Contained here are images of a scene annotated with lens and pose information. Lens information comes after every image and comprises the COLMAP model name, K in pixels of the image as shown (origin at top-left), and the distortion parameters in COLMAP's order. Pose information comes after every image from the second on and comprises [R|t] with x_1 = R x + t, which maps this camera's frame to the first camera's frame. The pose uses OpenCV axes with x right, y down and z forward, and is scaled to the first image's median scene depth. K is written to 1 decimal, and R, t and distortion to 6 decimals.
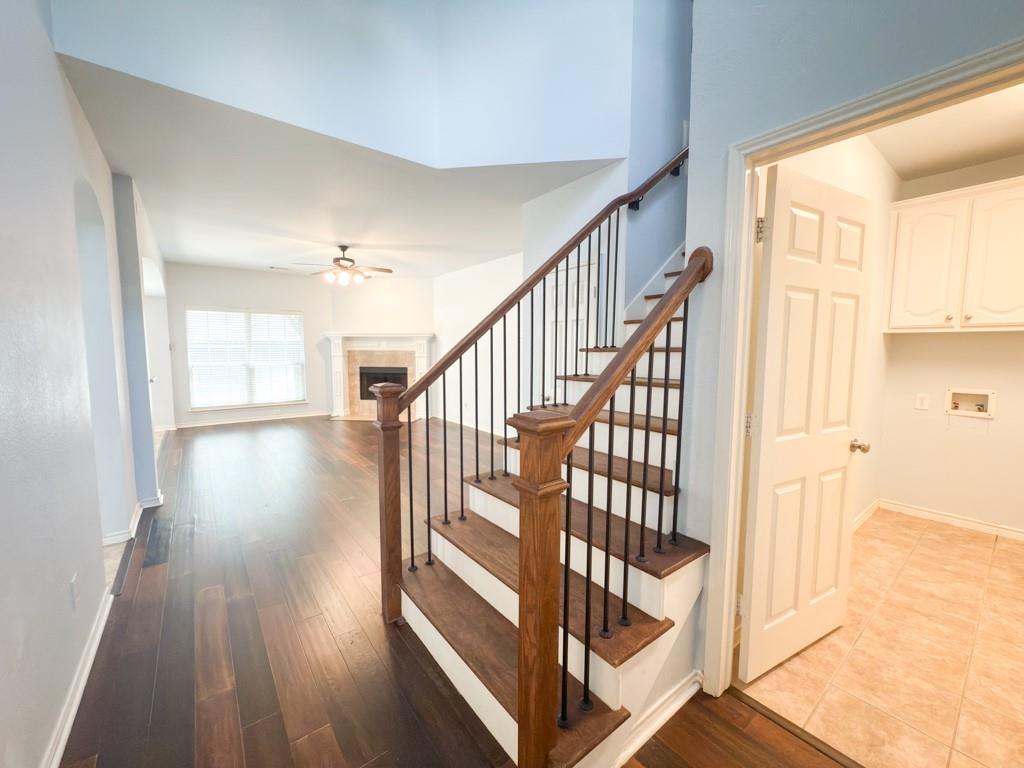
lens RADIAL K [[406.8, 0, 511.4], [0, 406.8, 383.5], [0, 0, 1]] dist [0.000666, 0.000251]
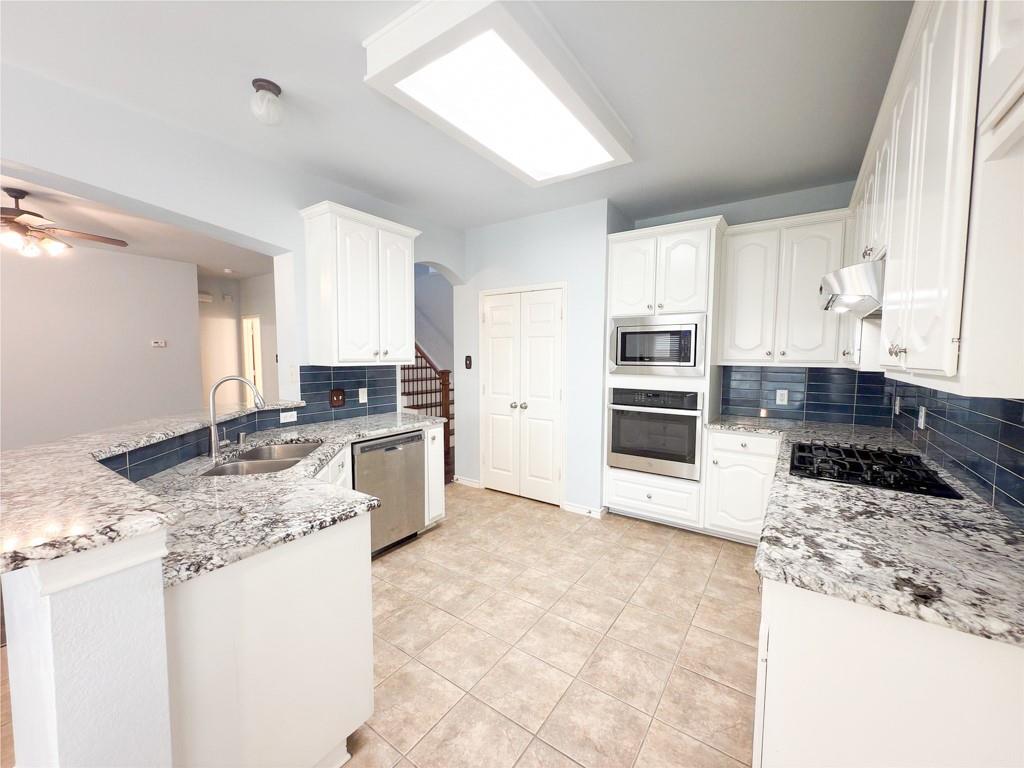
lens RADIAL K [[406.8, 0, 511.4], [0, 406.8, 383.5], [0, 0, 1]] dist [0.000666, 0.000251]
pose [[-0.293302, -0.075699, 0.953018, -0.984525], [0.076486, 0.991807, 0.102319, -0.050416], [-0.952955, 0.102903, -0.285109, 0.413345]]
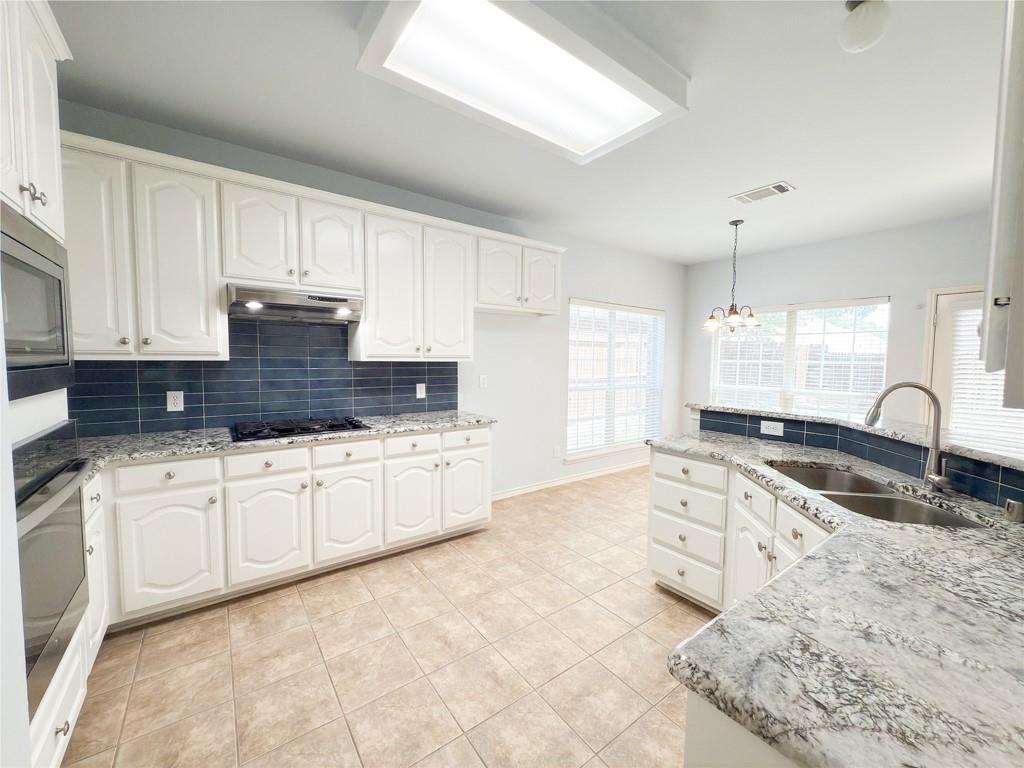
lens RADIAL K [[406.8, 0, 511.4], [0, 406.8, 383.5], [0, 0, 1]] dist [0.000666, 0.000251]
pose [[-0.021567, 0.056453, -0.998172, -0.408498], [-0.099191, 0.993358, 0.058324, -0.031535], [0.994835, 0.100268, -0.015824, 0.309387]]
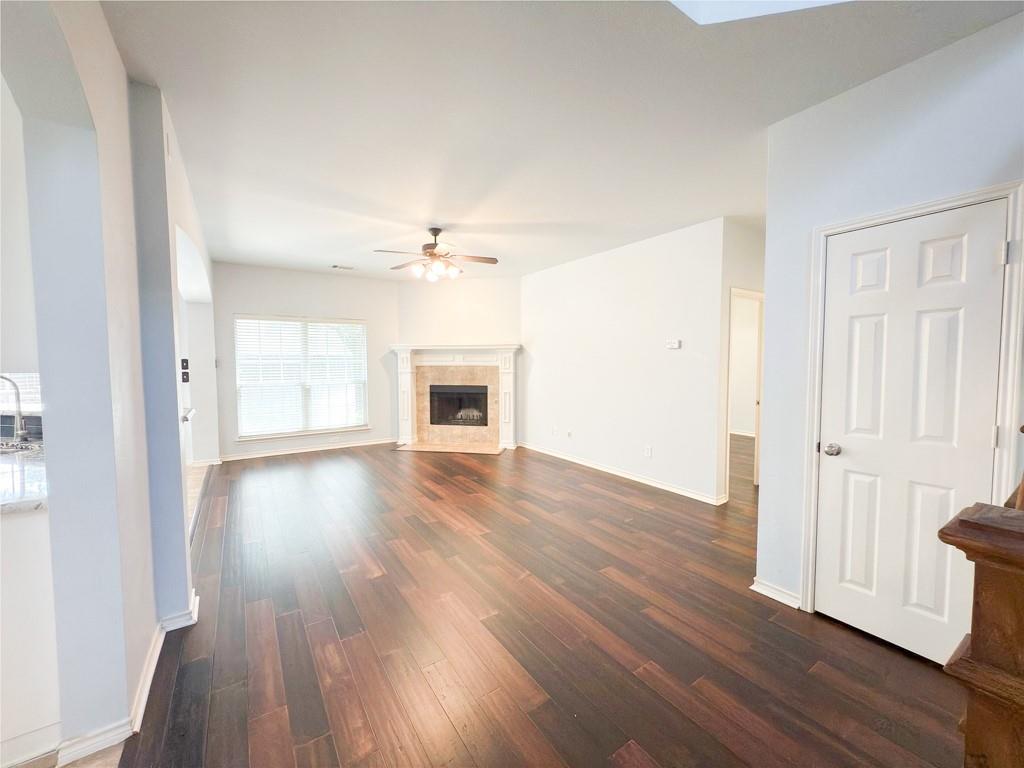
lens RADIAL K [[406.8, 0, 511.4], [0, 406.8, 383.5], [0, 0, 1]] dist [0.000666, 0.000251]
pose [[0.997479, -0.003452, -0.070873, -0.177607], [0.001193, 0.999491, -0.031887, -0.021520], [0.070947, 0.031722, 0.996976, 0.215279]]
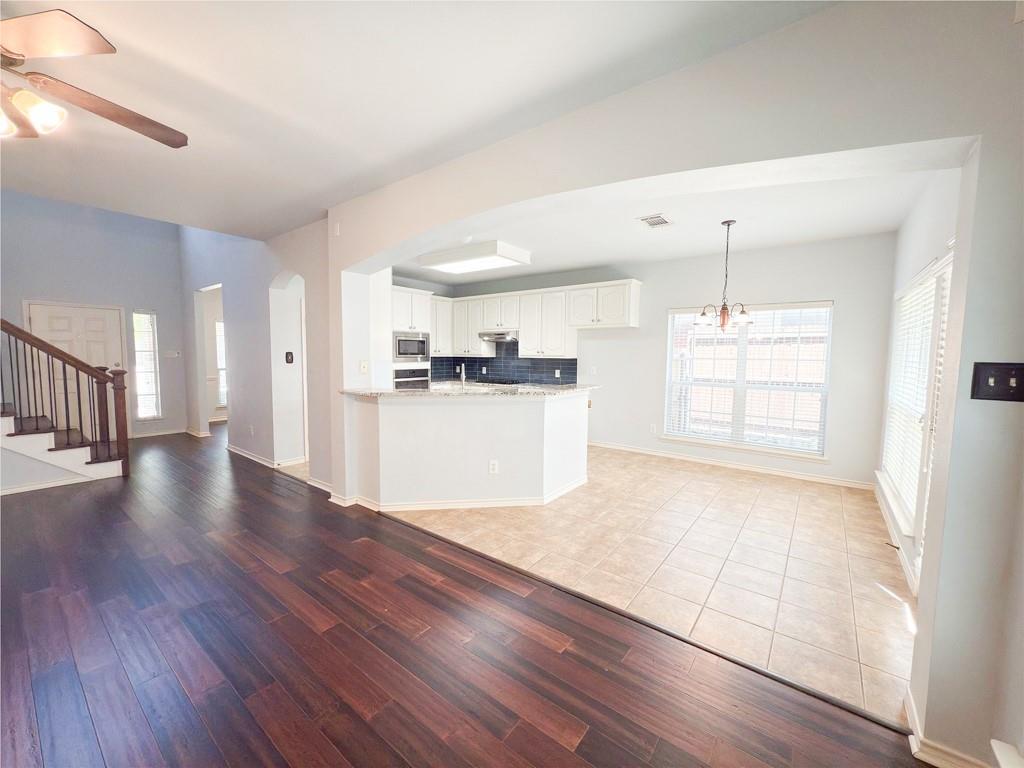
lens RADIAL K [[406.8, 0, 511.4], [0, 406.8, 383.5], [0, 0, 1]] dist [0.000666, 0.000251]
pose [[-0.967302, 0.003626, -0.253603, -0.553636], [-0.037385, 0.986937, 0.156710, -0.107997], [0.250858, 0.161067, -0.954530, 1.110041]]
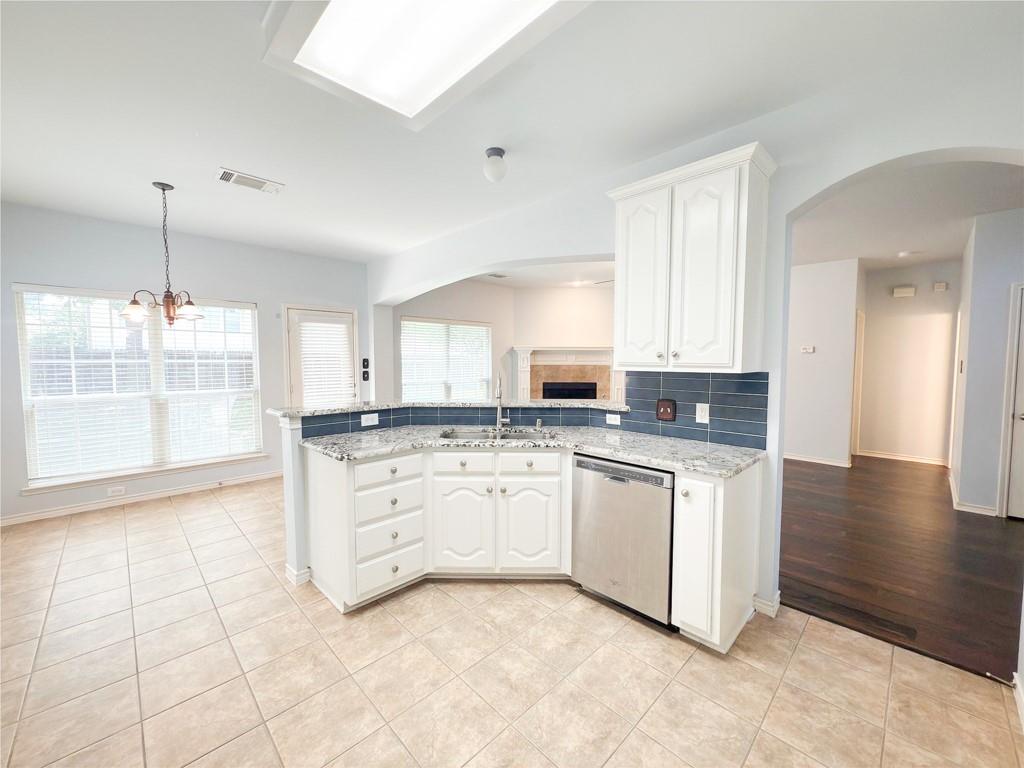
lens RADIAL K [[406.8, 0, 511.4], [0, 406.8, 383.5], [0, 0, 1]] dist [0.000666, 0.000251]
pose [[0.992805, -0.010485, 0.119281, -0.674042], [0.013740, 0.999554, -0.026498, -0.018414], [-0.118950, 0.027946, 0.992507, 0.103370]]
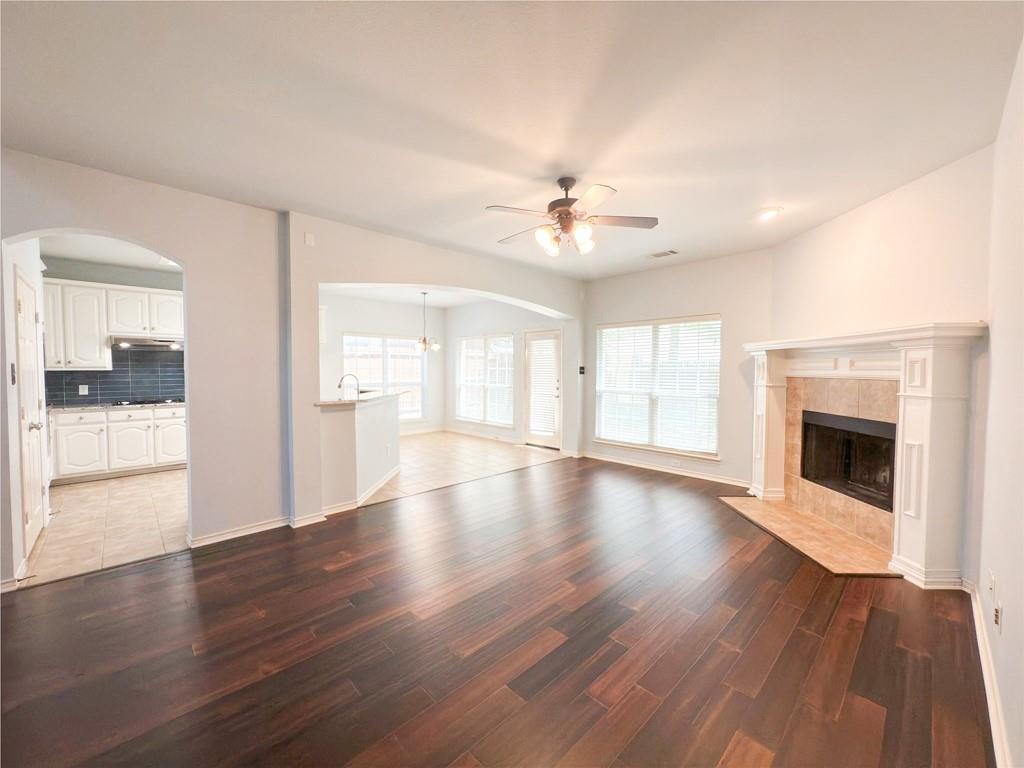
lens RADIAL K [[409.0, 0, 512.0], [0, 409.0, 384.0], [0, 0, 1]] dist [-0.000371, 0.000075]
pose [[0.106712, 0.031984, -0.993775, 0.092000], [-0.087674, 0.995892, 0.022637, -0.064270], [0.990417, 0.084712, 0.109078, 0.725172]]
